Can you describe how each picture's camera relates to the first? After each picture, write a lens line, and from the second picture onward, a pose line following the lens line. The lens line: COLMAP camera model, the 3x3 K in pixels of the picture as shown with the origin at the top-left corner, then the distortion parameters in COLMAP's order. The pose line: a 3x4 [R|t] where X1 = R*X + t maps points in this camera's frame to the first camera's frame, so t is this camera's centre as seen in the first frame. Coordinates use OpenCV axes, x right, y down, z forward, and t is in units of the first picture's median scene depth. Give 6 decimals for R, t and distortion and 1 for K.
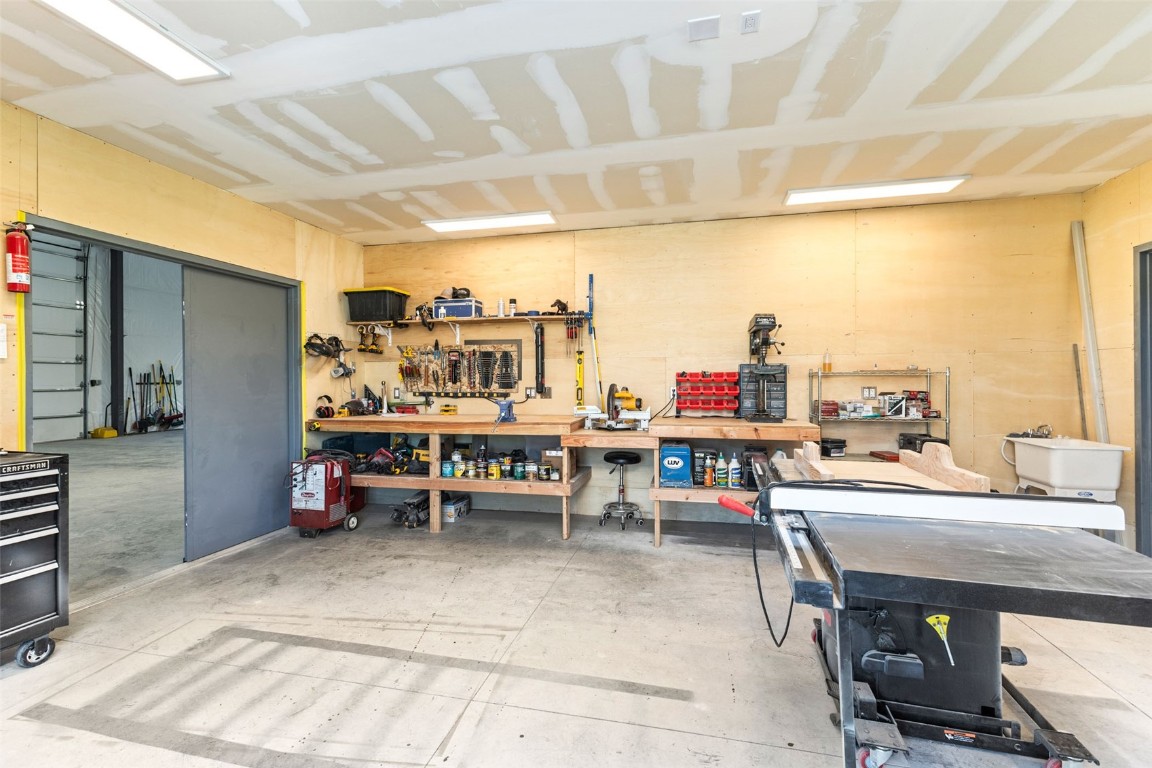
lens RADIAL K [[503.7, 0, 578.9], [0, 503.7, 380.4], [0, 0, 1]] dist [0.010464, -0.003504]
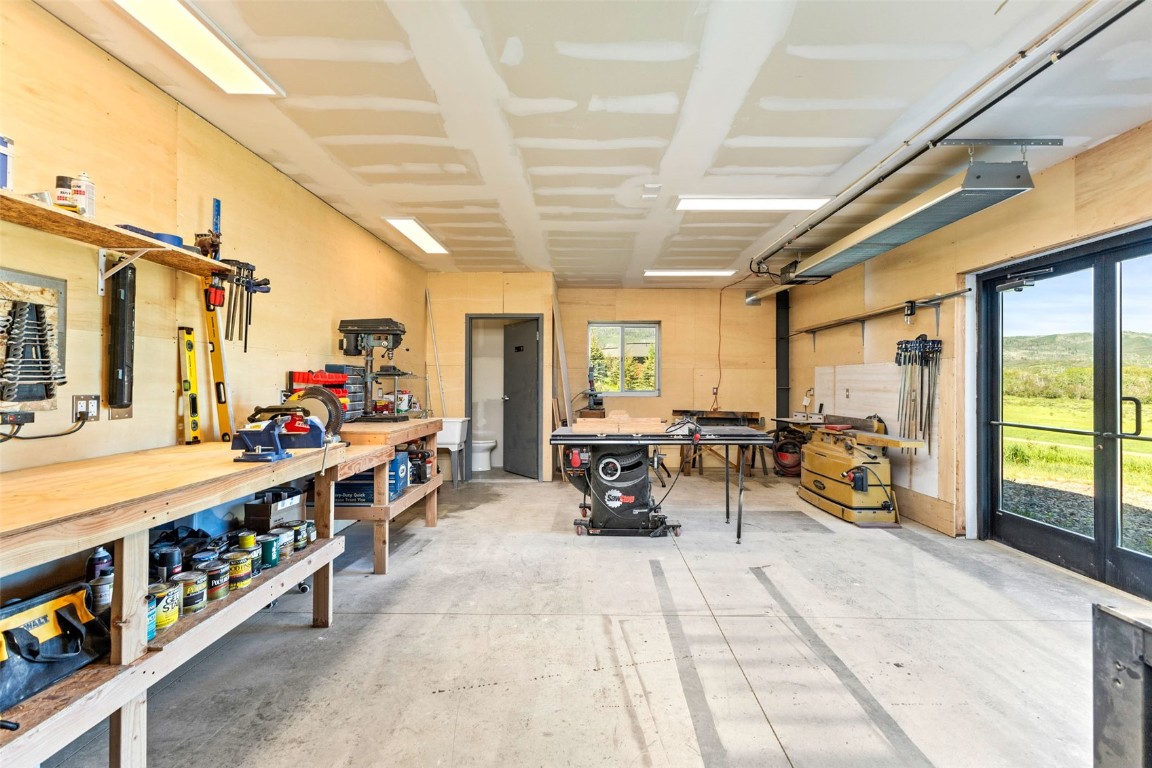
lens RADIAL K [[503.7, 0, 582.7], [0, 503.7, 380.9], [0, 0, 1]] dist [0.010464, -0.003504]
pose [[-0.210116, 0.007373, 0.977649, -0.260832], [-0.001562, 0.999968, -0.007877, 0.001793], [-0.977675, -0.003182, -0.210098, 0.288994]]
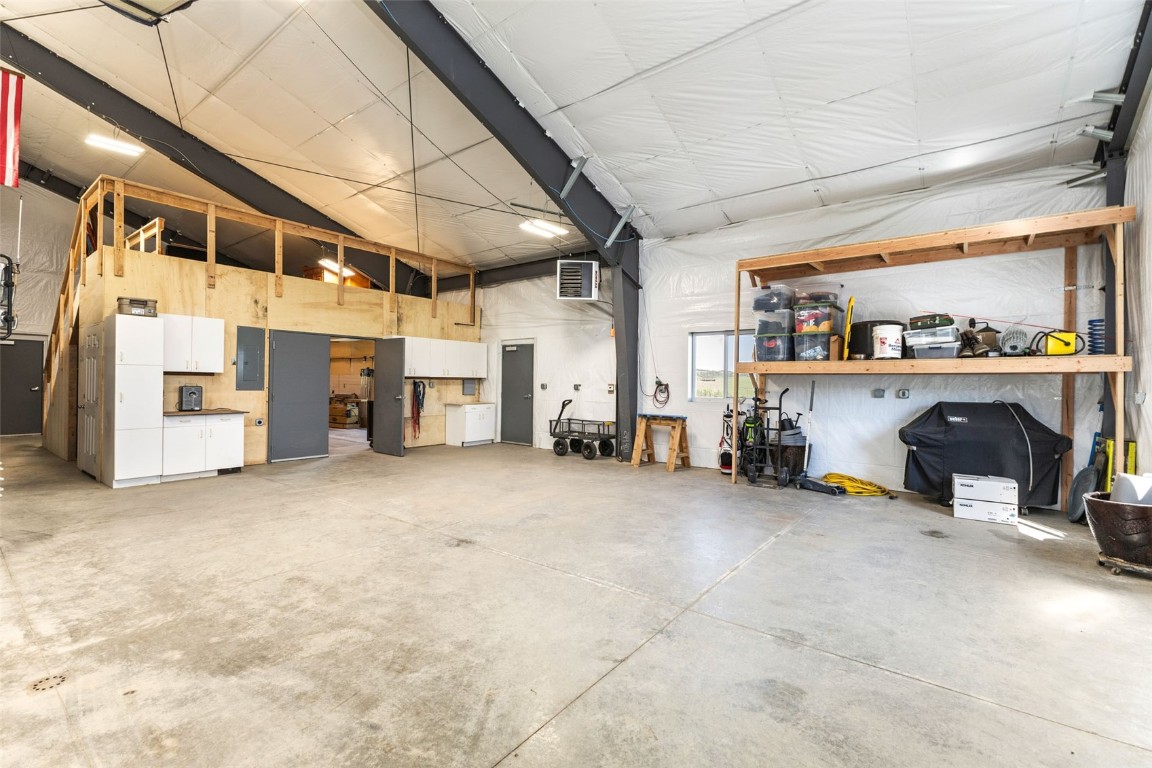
lens RADIAL K [[503.7, 0, 577.8], [0, 503.7, 385.4], [0, 0, 1]] dist [0.010464, -0.003504]
pose [[-0.909685, -0.010458, 0.415166, -0.915787], [-0.009187, 0.999945, 0.005057, -0.004417], [-0.415196, 0.000786, -0.909731, 0.861420]]
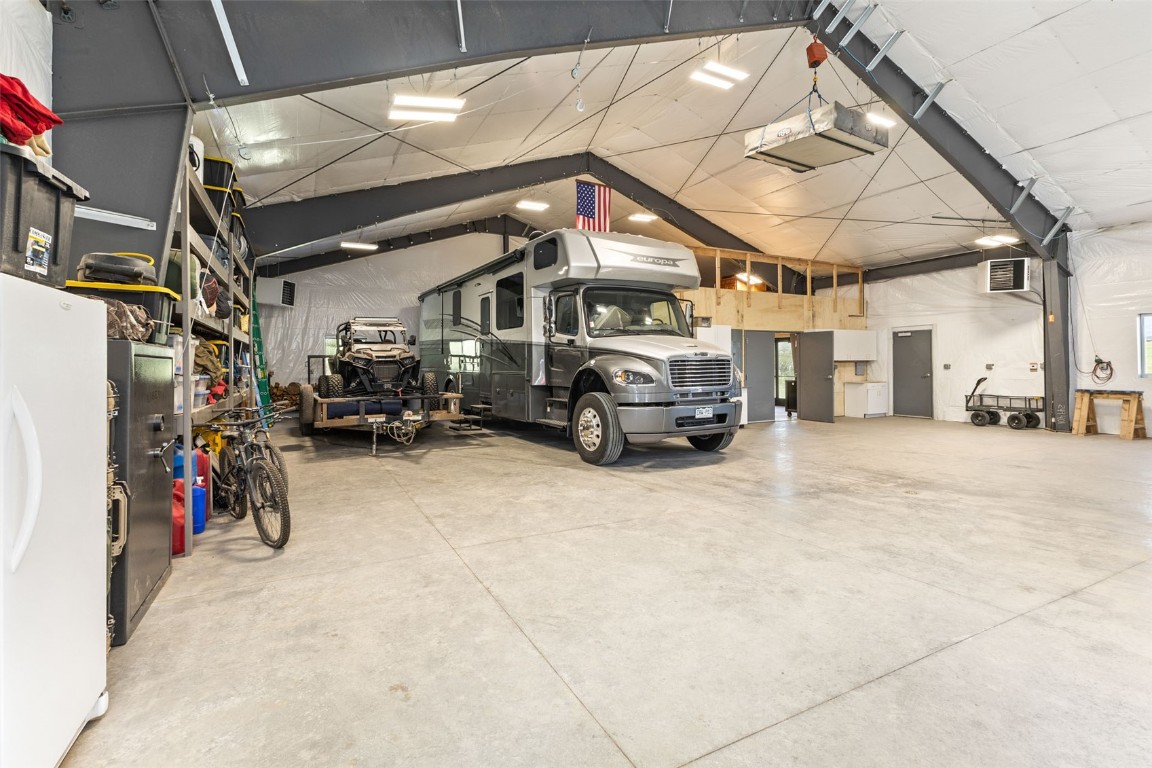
lens RADIAL K [[525.7, 0, 580.2], [0, 525.7, 362.2], [0, 0, 1]] dist [-0.001726, -0.000453]
pose [[-0.648041, 0.013253, 0.761490, -0.817164], [0.010064, 0.999910, -0.008838, -0.004512], [-0.761539, 0.001936, -0.648116, 1.331943]]
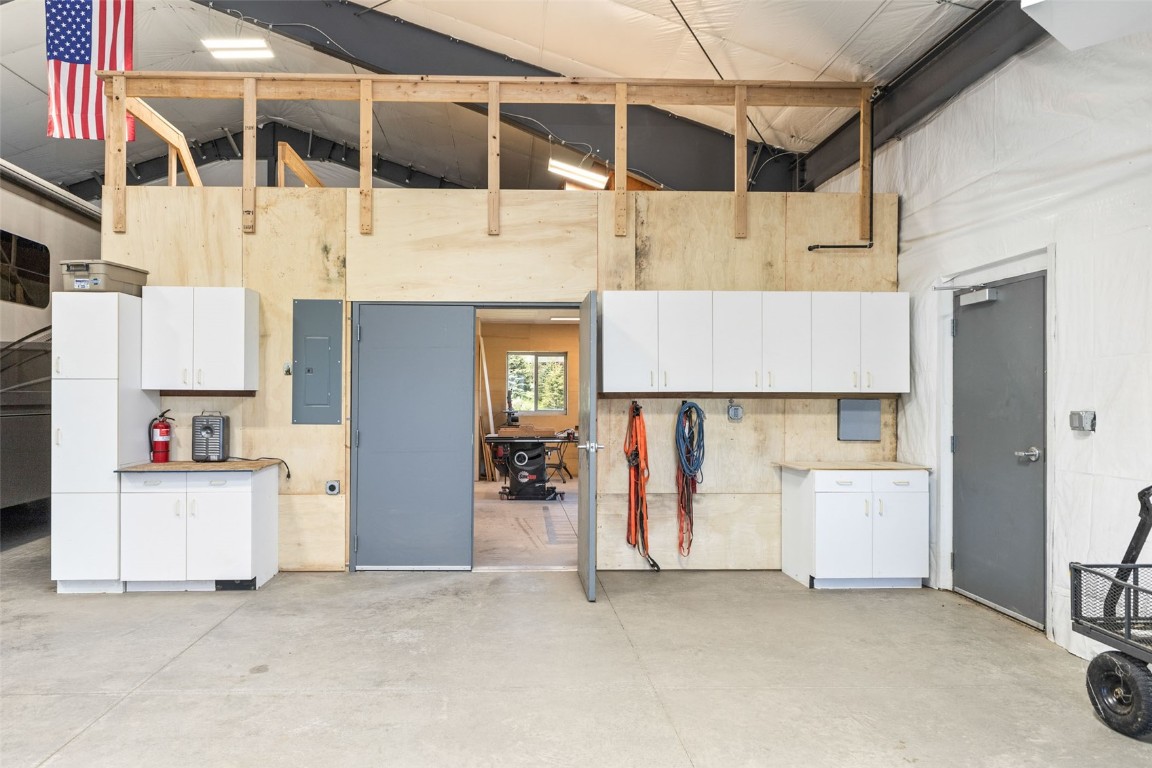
lens RADIAL K [[745.3, 0, 527.3], [0, 745.3, 393.1], [0, 0, 1]] dist [0.001209, -0.000946]
pose [[-0.251618, 0.007292, 0.967799, -0.760759], [-0.002006, 0.999966, -0.008056, -0.007829], [-0.967825, -0.003969, -0.251595, 0.407571]]
